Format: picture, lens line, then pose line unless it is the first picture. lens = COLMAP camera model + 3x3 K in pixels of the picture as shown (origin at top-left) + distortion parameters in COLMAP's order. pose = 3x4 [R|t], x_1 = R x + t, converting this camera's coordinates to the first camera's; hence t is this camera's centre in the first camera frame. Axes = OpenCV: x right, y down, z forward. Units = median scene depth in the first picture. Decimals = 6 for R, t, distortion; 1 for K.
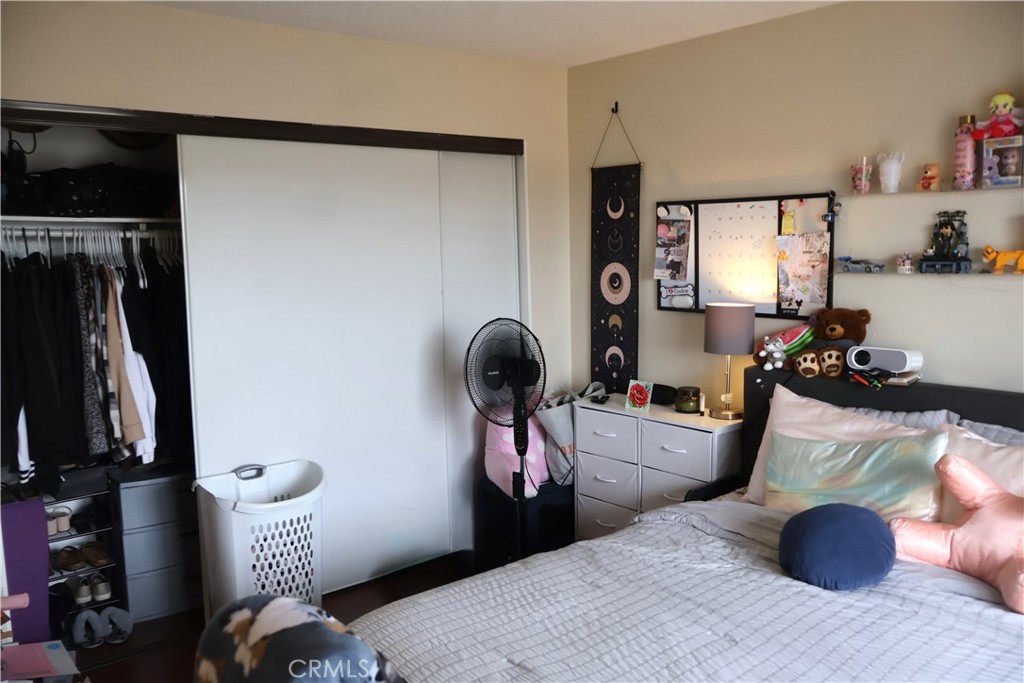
lens RADIAL K [[847.5, 0, 508.1], [0, 847.5, 346.5], [0, 0, 1]] dist [-0.005984, 0.002626]
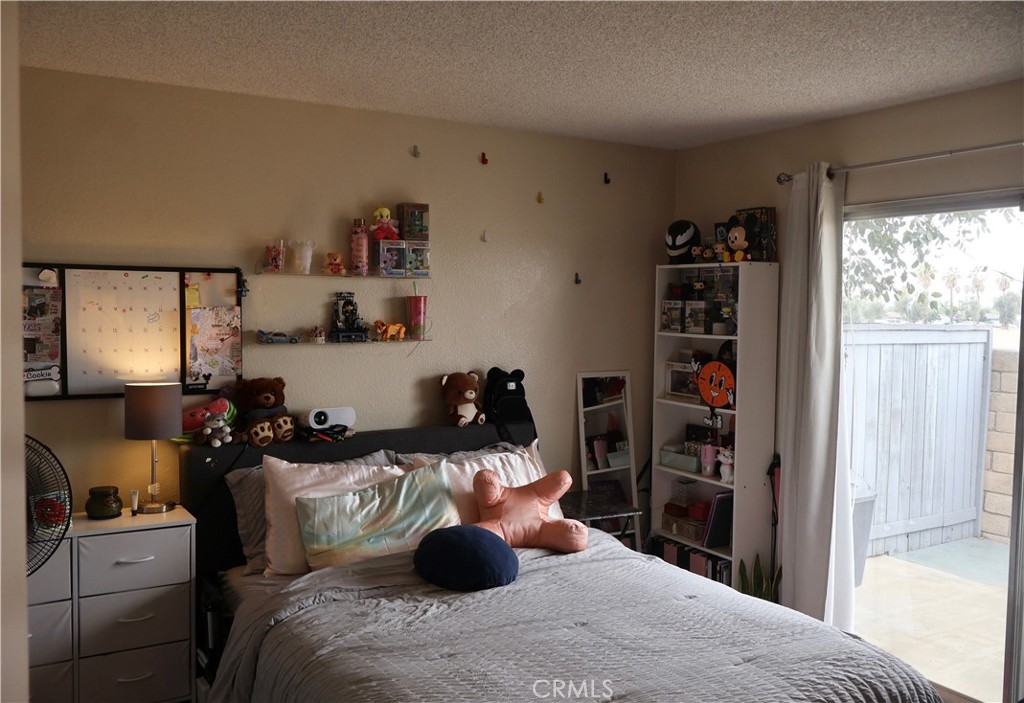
lens RADIAL K [[842.5, 0, 535.8], [0, 842.5, 354.9], [0, 0, 1]] dist [-0.020271, 0.002658]
pose [[0.154042, -0.037602, 0.987349, -0.589800], [0.112108, 0.993488, 0.020346, -0.056203], [-0.981684, 0.107555, 0.157254, 0.487388]]
